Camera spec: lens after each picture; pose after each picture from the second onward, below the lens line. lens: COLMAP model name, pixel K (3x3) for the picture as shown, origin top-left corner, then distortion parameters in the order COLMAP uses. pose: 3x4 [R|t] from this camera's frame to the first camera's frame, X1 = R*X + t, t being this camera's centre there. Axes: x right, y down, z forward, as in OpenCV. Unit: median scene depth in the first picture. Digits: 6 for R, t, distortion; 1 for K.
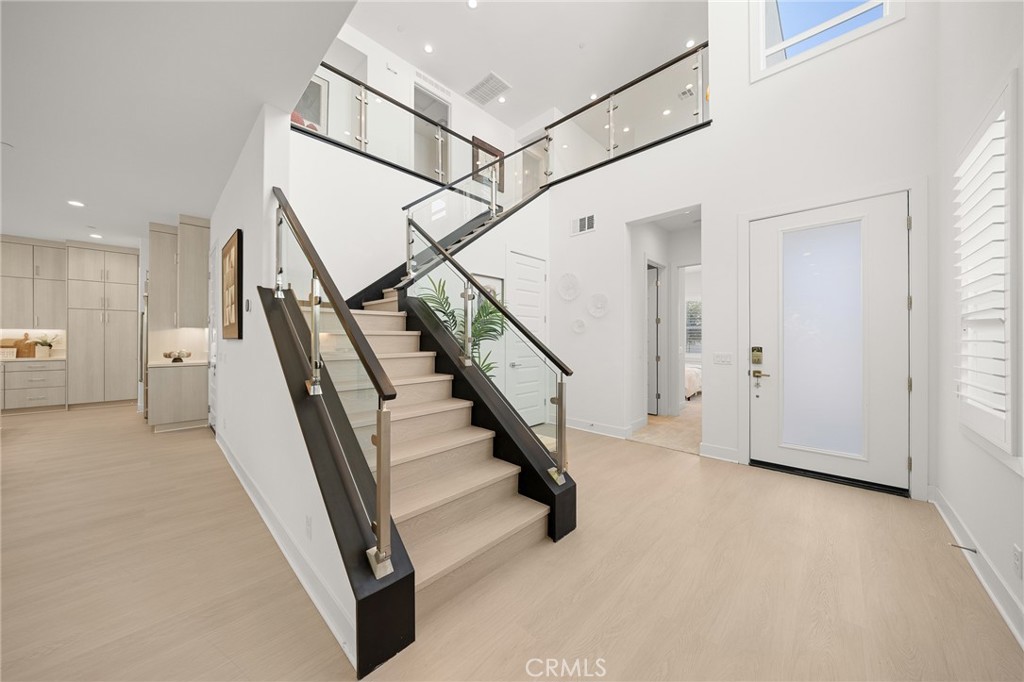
lens RADIAL K [[340.3, 0, 508.4], [0, 340.3, 339.3], [0, 0, 1]] dist [-0.001105, -0.000158]
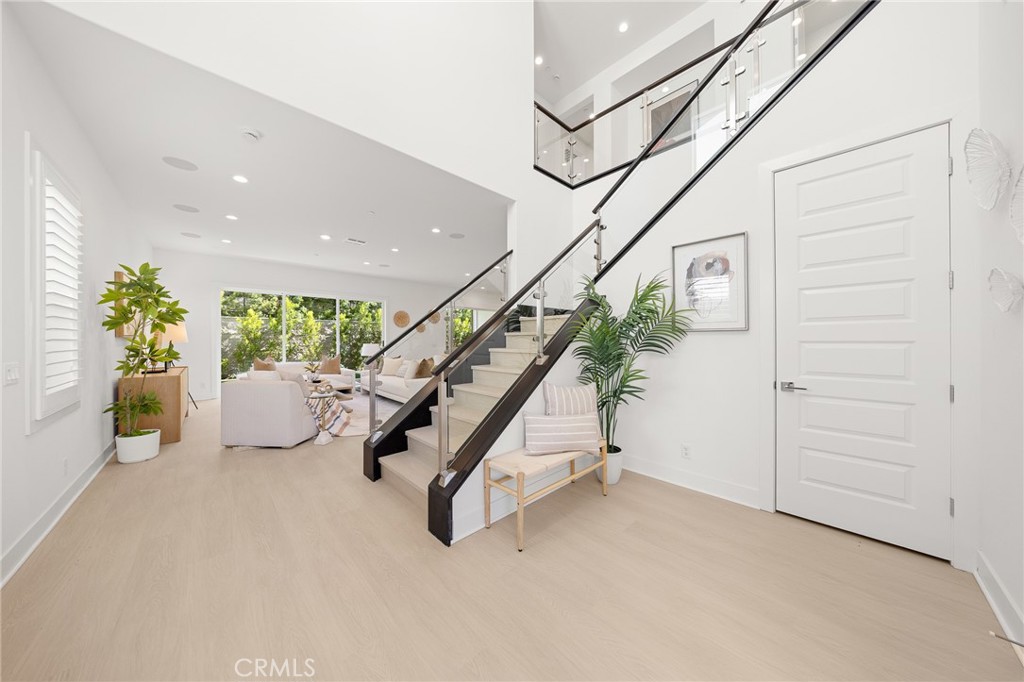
lens RADIAL K [[320.0, 0, 511.9], [0, 320.0, 339.8], [0, 0, 1]] dist [-0.011763, 0.000009]
pose [[-0.035293, -0.000515, -0.999377, 0.461388], [0.004868, 0.999988, -0.000687, 0.002826], [0.999365, -0.004889, -0.035290, 0.535185]]
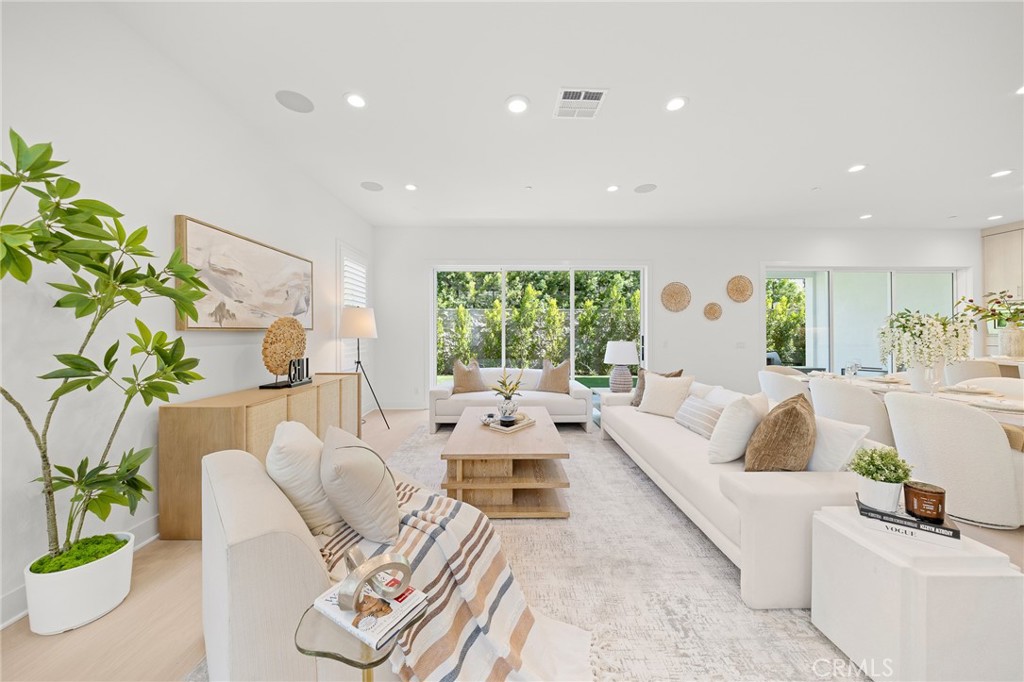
lens RADIAL K [[343.5, 0, 508.9], [0, 343.5, 333.6], [0, 0, 1]] dist [-0.001214, -0.000243]
pose [[-0.706508, 0.000251, -0.707705, -0.208064], [0.002512, 0.999995, -0.002152, -0.002212], [0.707701, -0.003298, -0.706505, 0.229795]]
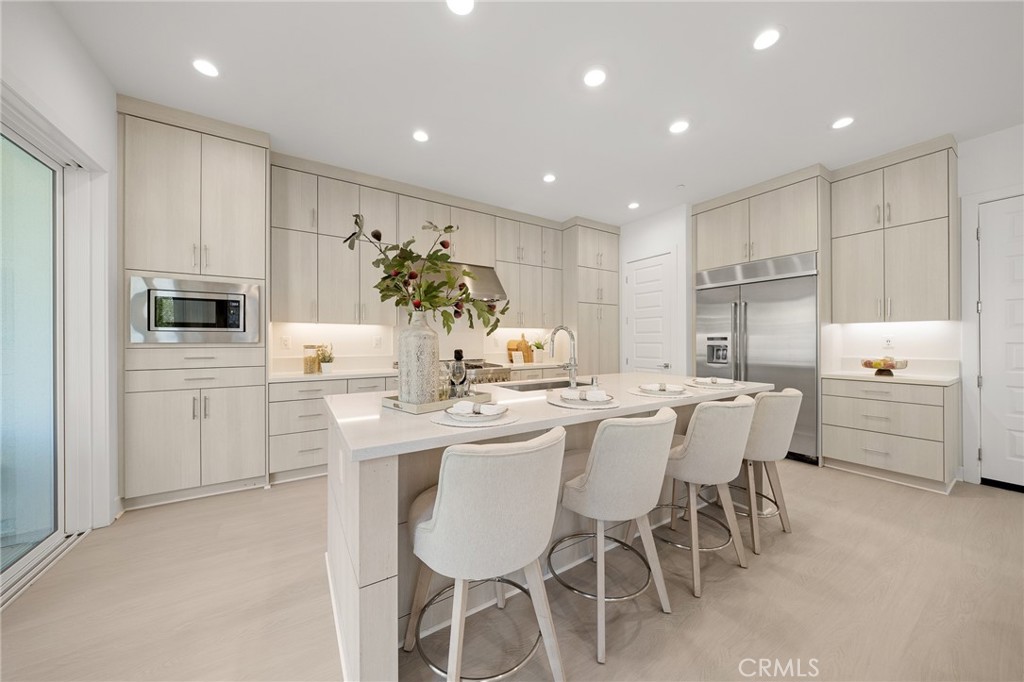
lens RADIAL K [[347.0, 0, 509.3], [0, 347.0, 339.2], [0, 0, 1]] dist [0.003208, 0.000140]
pose [[0.972347, -0.004830, -0.233492, -1.481585], [0.004340, 0.999987, -0.002610, -0.002063], [0.233501, 0.001525, 0.972355, 0.195125]]
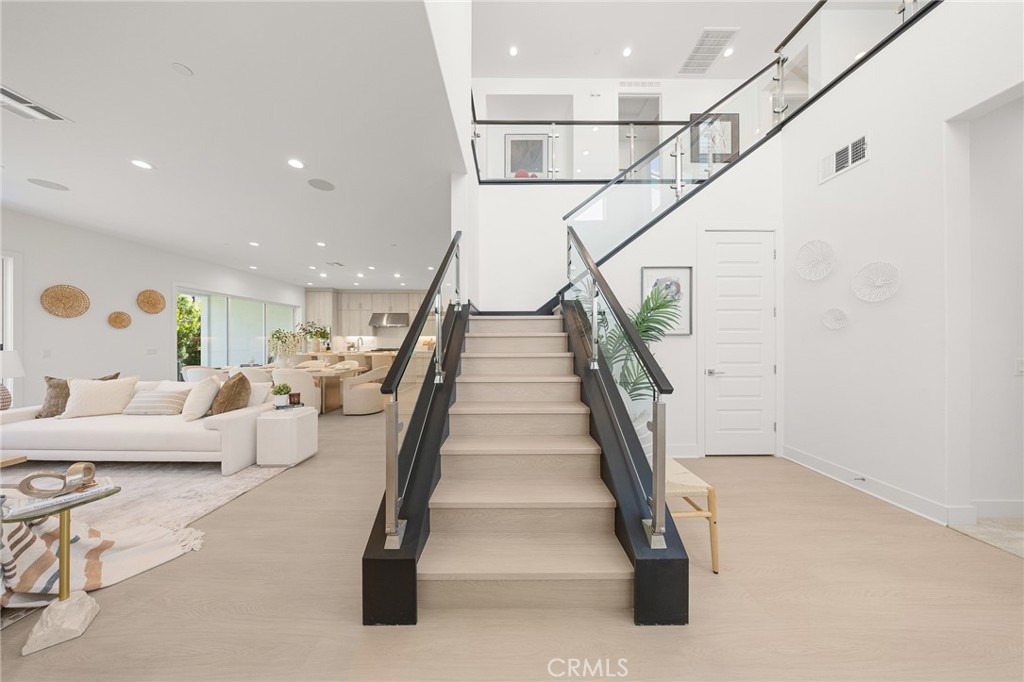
lens RADIAL K [[295.7, 0, 512.0], [0, 295.7, 341.0], [0, 0, 1]] dist [-0.003778, 0.000017]
pose [[0.700214, -0.003190, -0.713926, 0.164535], [0.003382, 0.999994, -0.001151, 0.001596], [0.713925, -0.001608, 0.700221, 0.159289]]
